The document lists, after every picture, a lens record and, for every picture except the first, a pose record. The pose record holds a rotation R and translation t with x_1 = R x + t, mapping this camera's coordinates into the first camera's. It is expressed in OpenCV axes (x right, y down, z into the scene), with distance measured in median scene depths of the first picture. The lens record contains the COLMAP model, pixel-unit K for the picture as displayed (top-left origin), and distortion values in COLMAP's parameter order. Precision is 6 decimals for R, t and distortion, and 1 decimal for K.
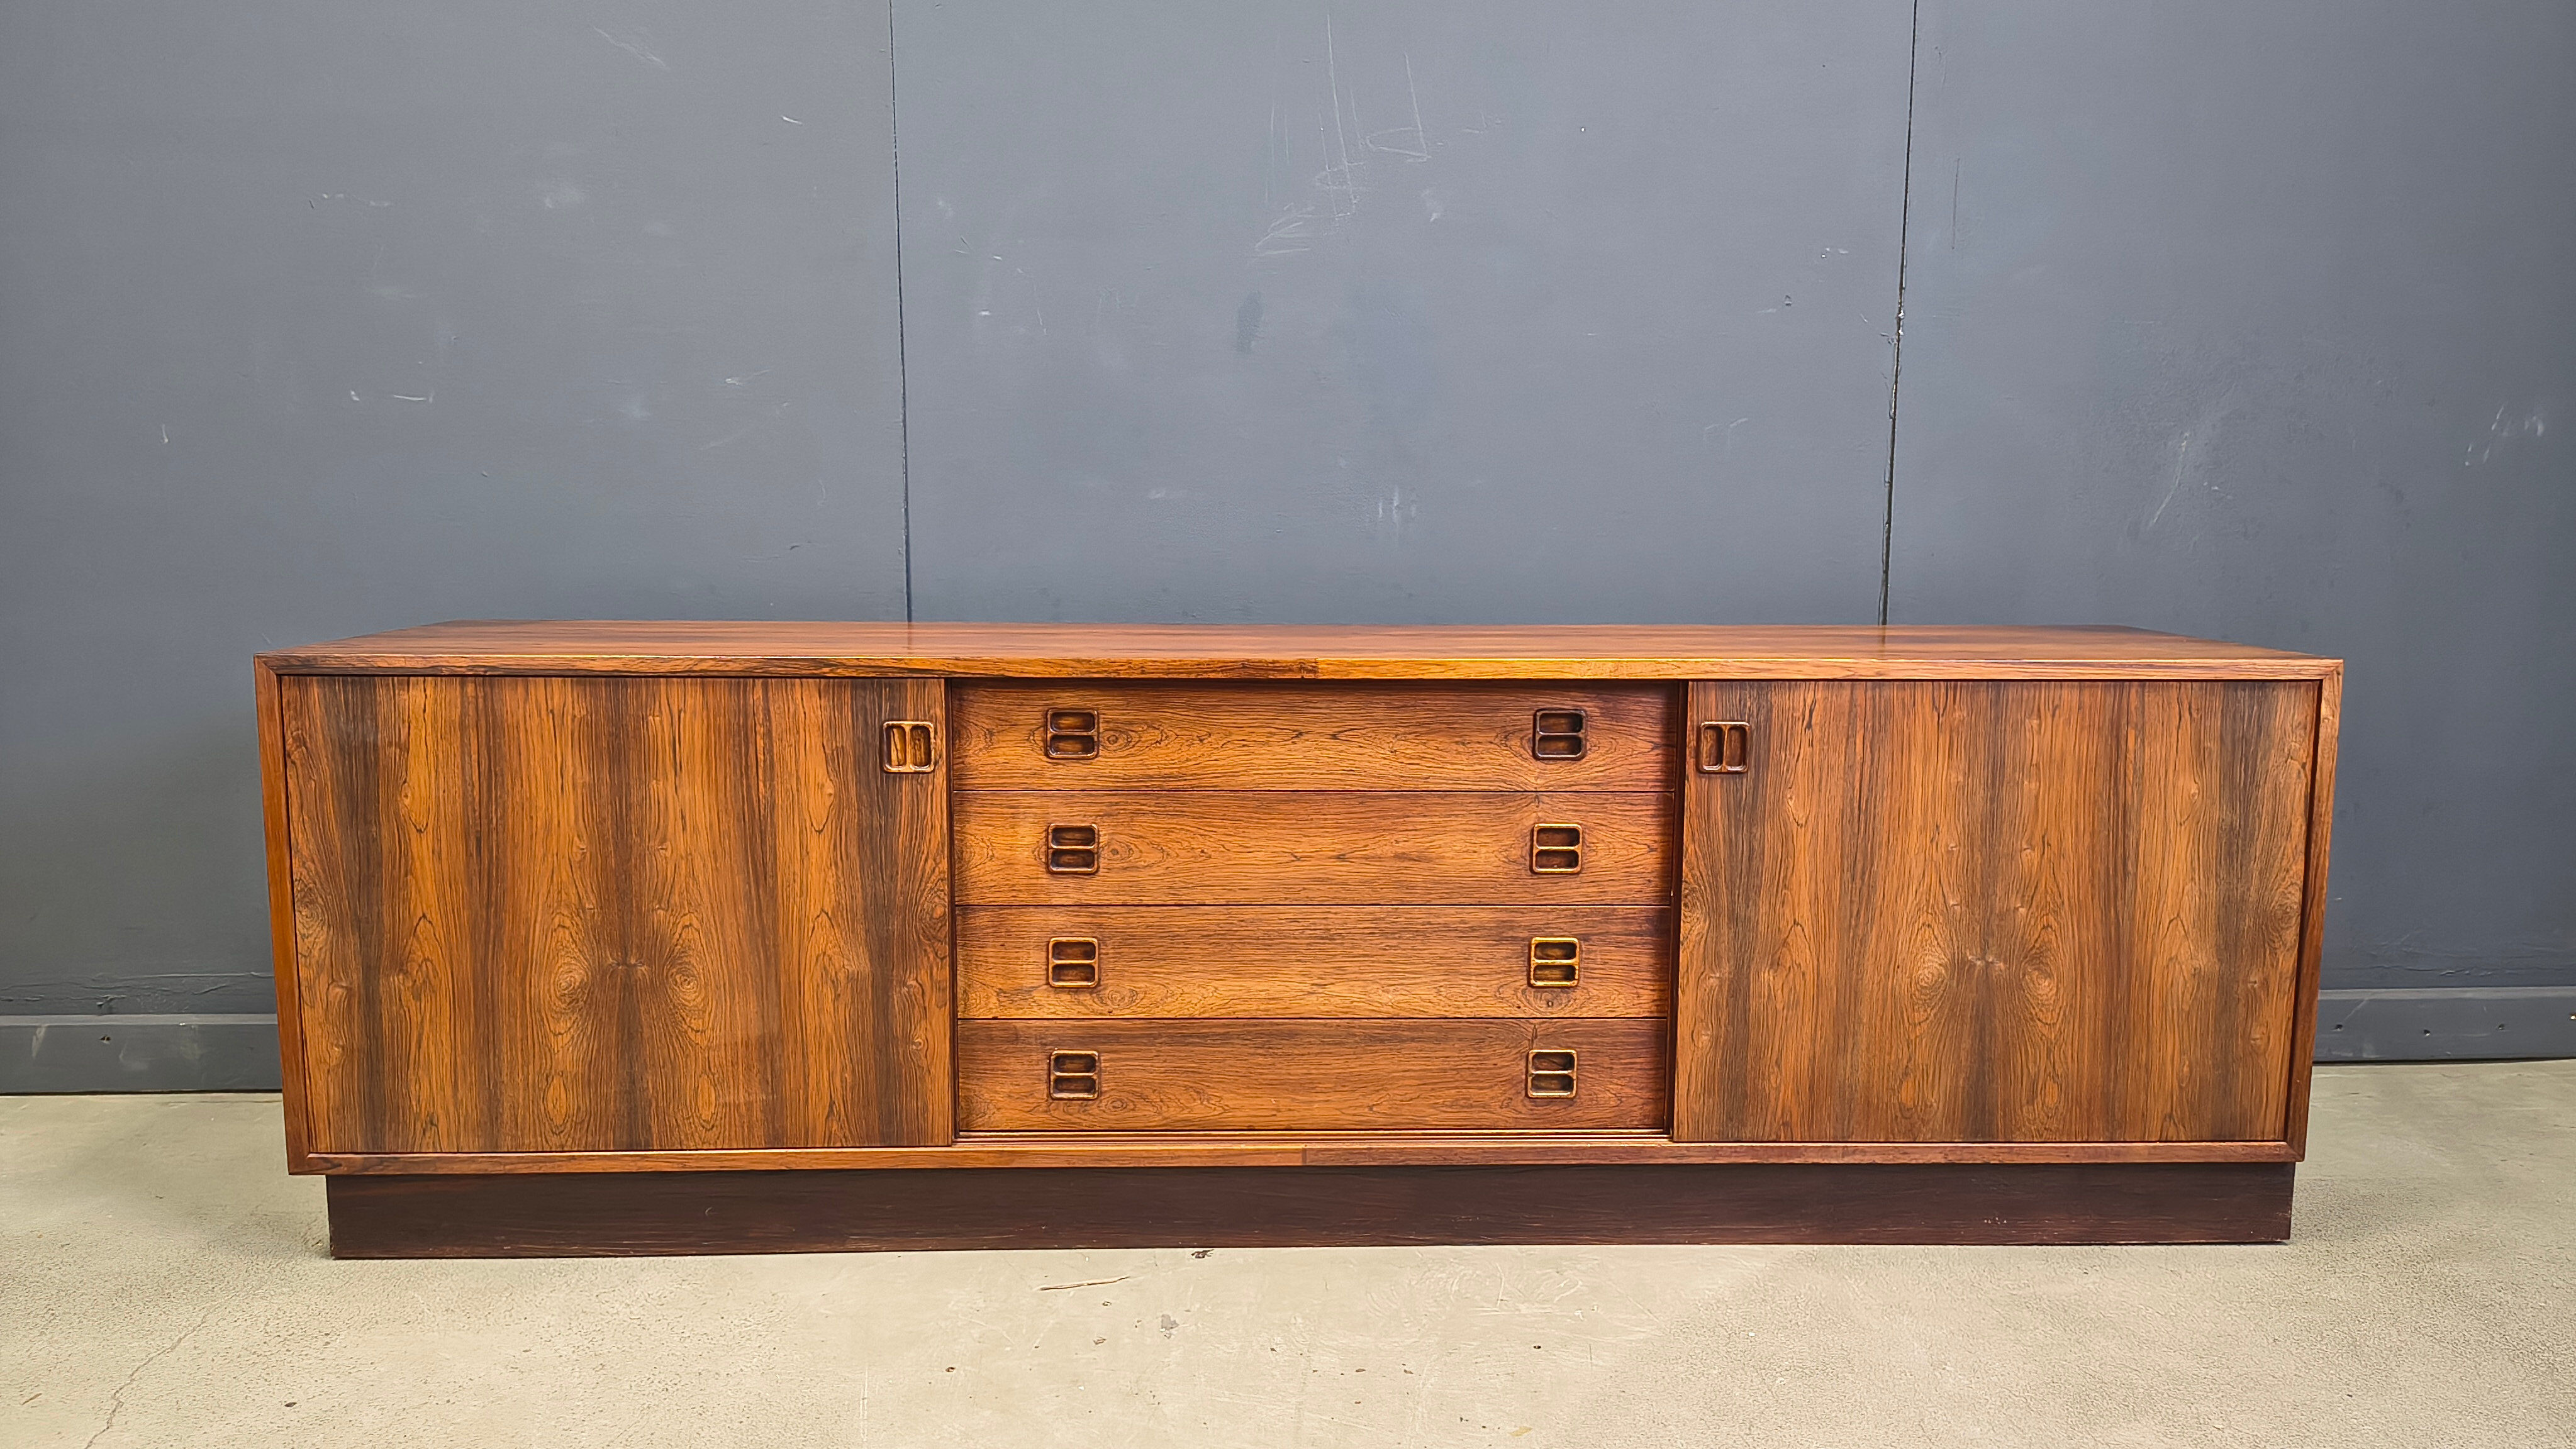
lens RADIAL K [[1801.1, 0, 1284.5], [0, 1801.1, 708.9], [0, 0, 1]] dist [0.059405, -0.067723]
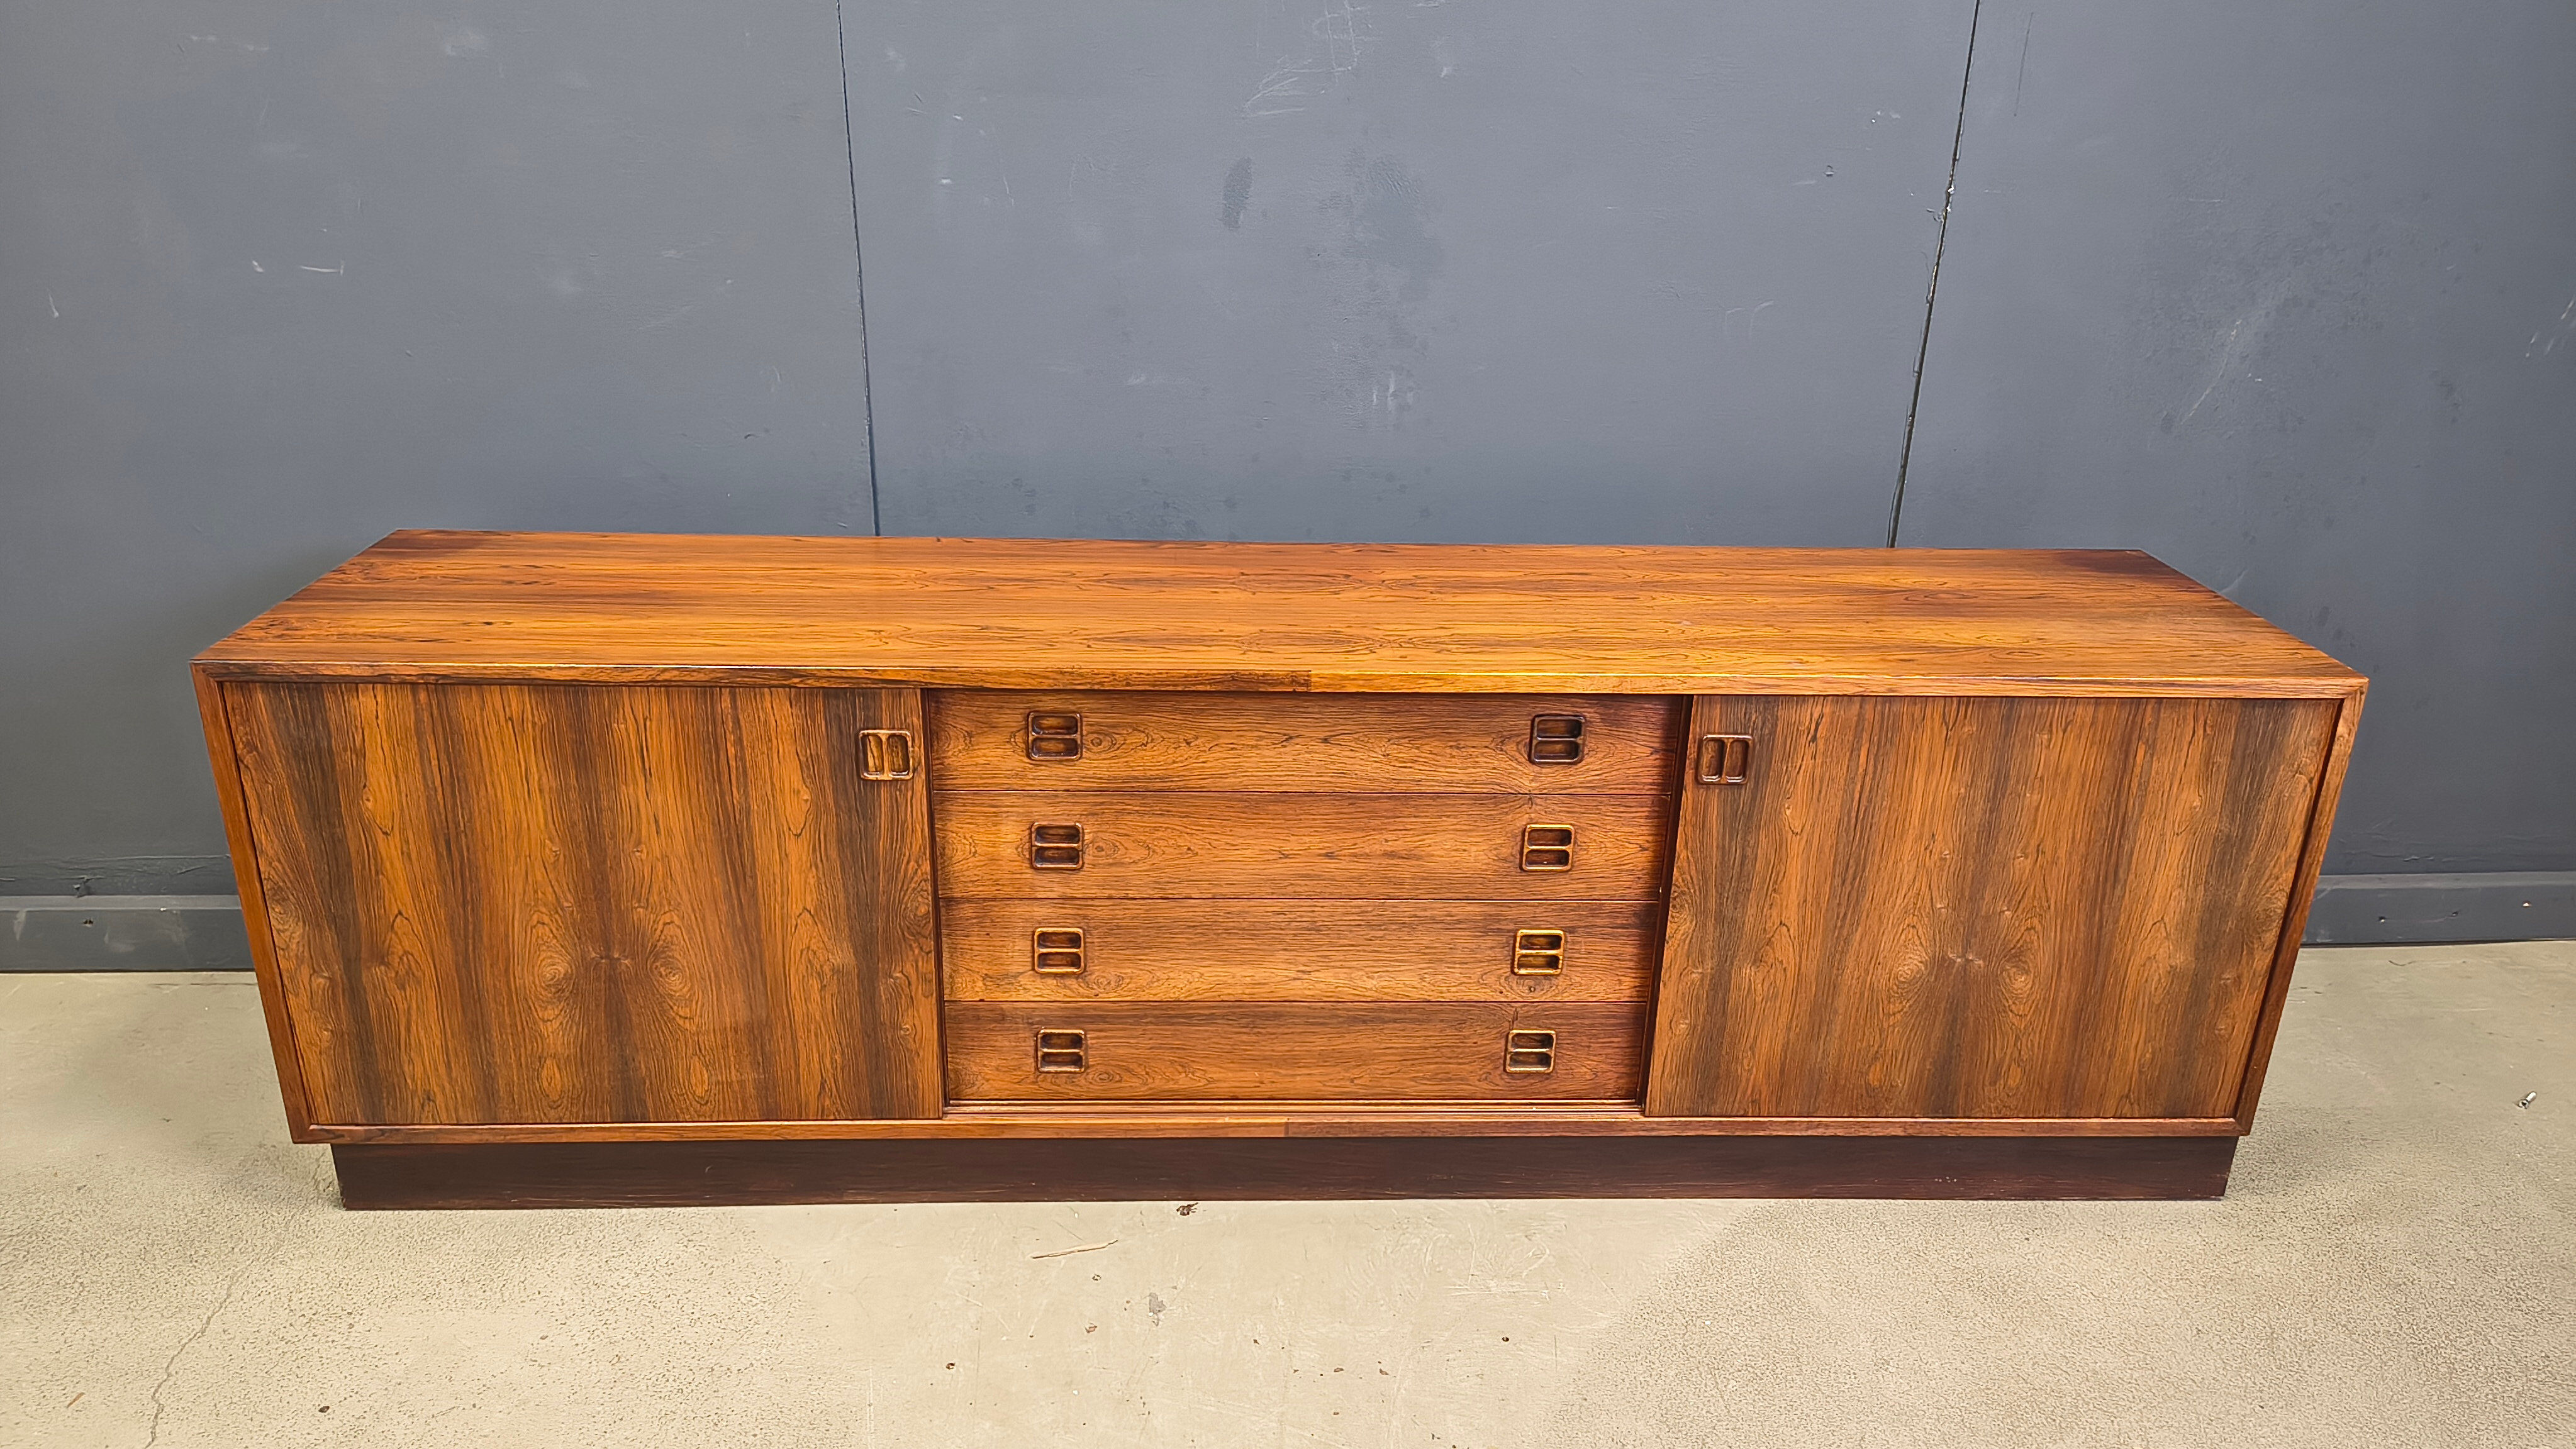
lens RADIAL K [[1803.0, 0, 1275.5], [0, 1803.0, 736.2], [0, 0, 1]] dist [0.061302, -0.073620]
pose [[0.999793, 0.012413, 0.016123, -0.014862], [-0.016107, 0.966972, 0.254374, -0.233700], [-0.012433, -0.254582, 0.966971, 0.062088]]
